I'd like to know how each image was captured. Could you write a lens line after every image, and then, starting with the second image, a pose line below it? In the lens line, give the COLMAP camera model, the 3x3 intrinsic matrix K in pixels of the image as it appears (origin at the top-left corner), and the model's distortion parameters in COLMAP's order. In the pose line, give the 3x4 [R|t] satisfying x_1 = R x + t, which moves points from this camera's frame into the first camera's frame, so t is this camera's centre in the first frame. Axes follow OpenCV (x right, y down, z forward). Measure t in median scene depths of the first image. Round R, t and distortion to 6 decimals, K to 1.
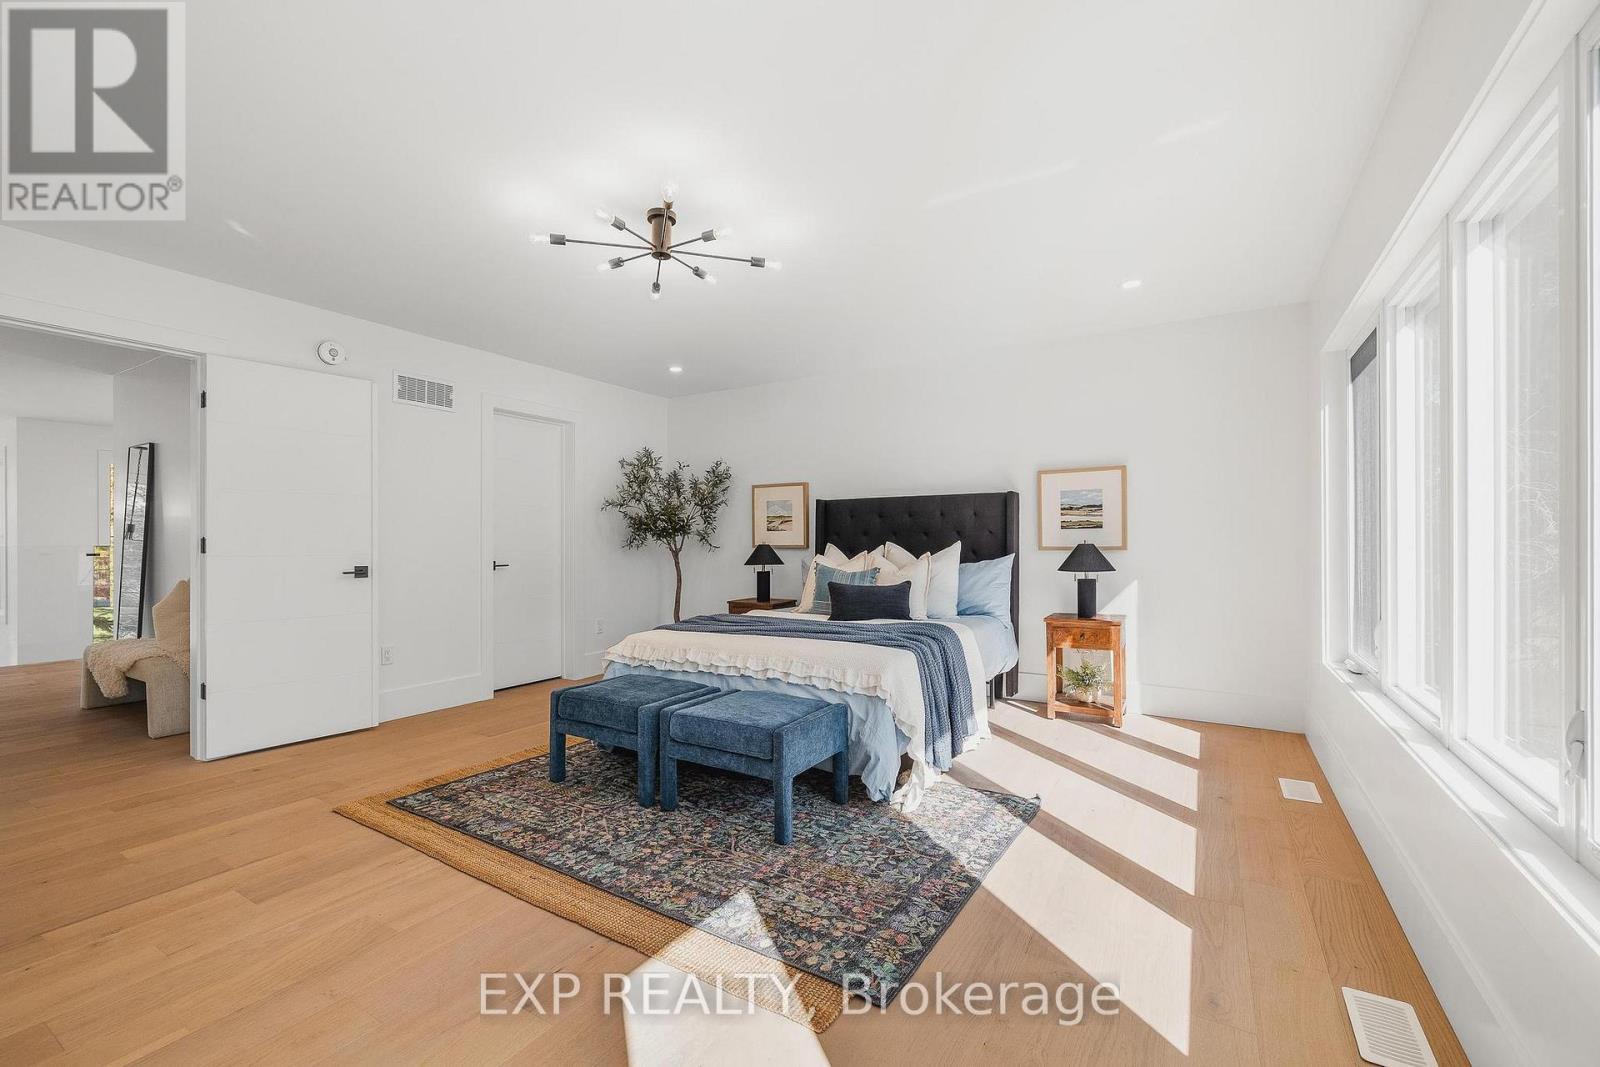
lens RADIAL K [[673.3, 0, 793.5], [0, 673.3, 539.8], [0, 0, 1]] dist [-0.011118, -0.000608]
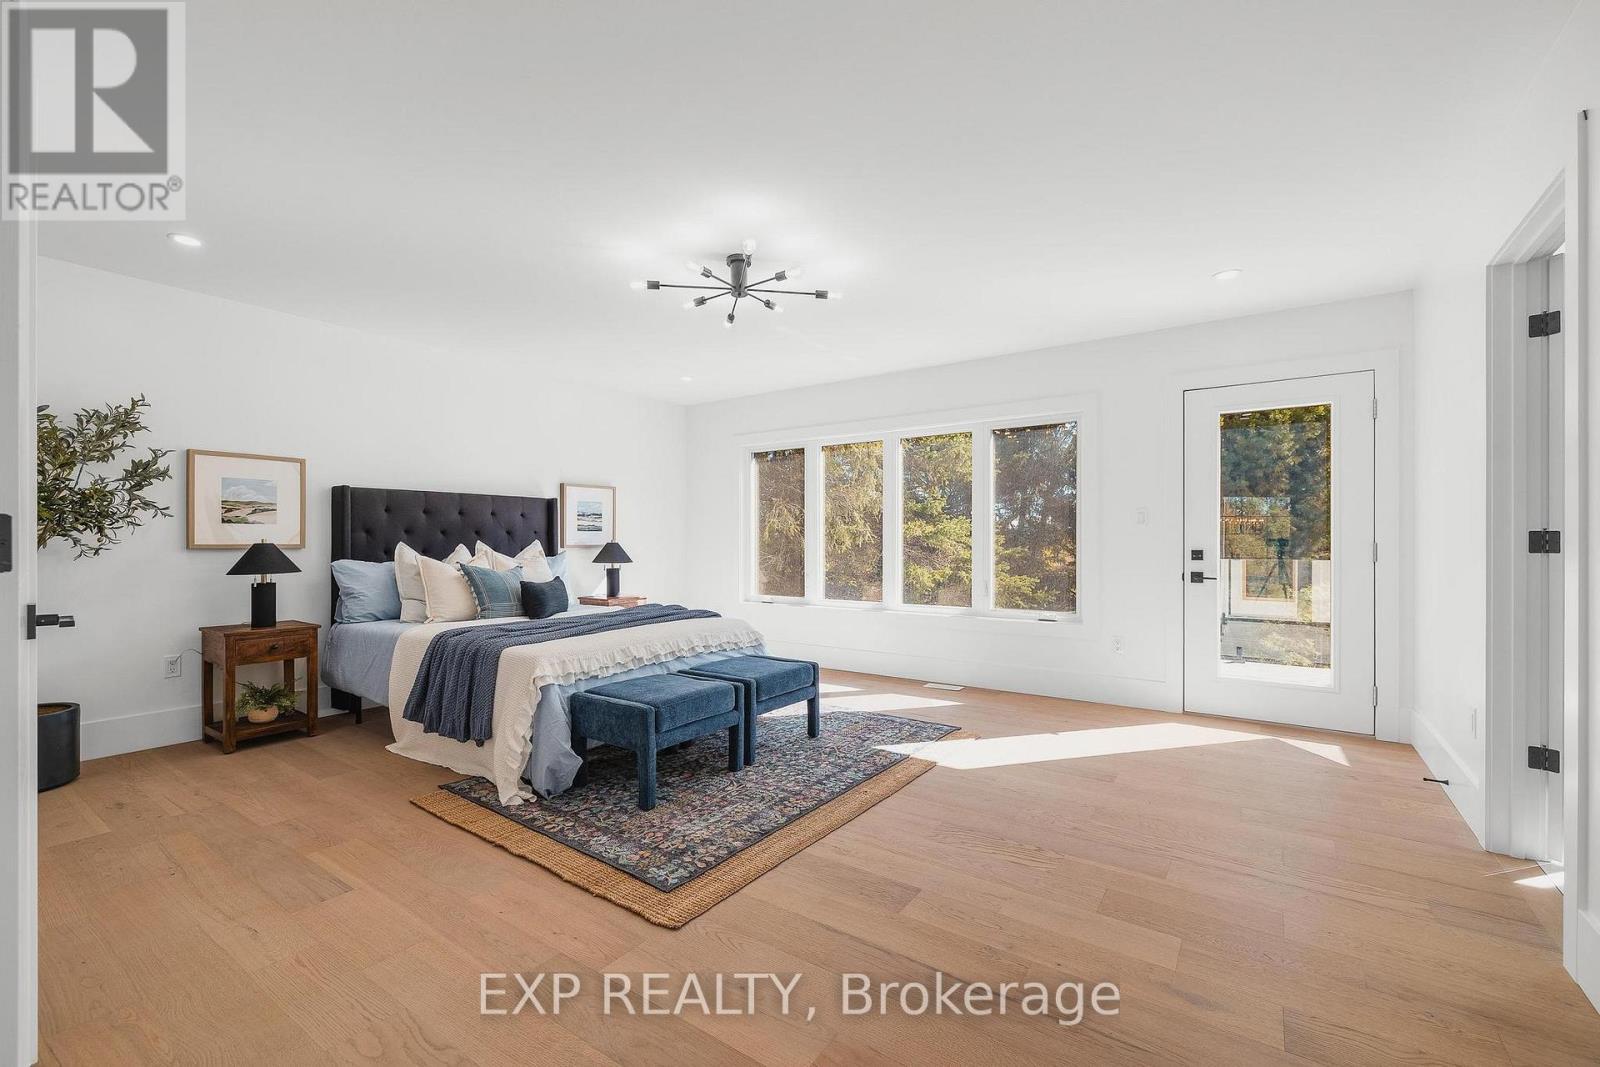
lens RADIAL K [[673.3, 0, 794.7], [0, 673.3, 541.3], [0, 0, 1]] dist [-0.011118, -0.000608]
pose [[0.059517, 0.002995, 0.998223, -1.327439], [-0.005907, 0.999979, -0.002648, 0.006287], [-0.998210, -0.005739, 0.059534, 0.812960]]
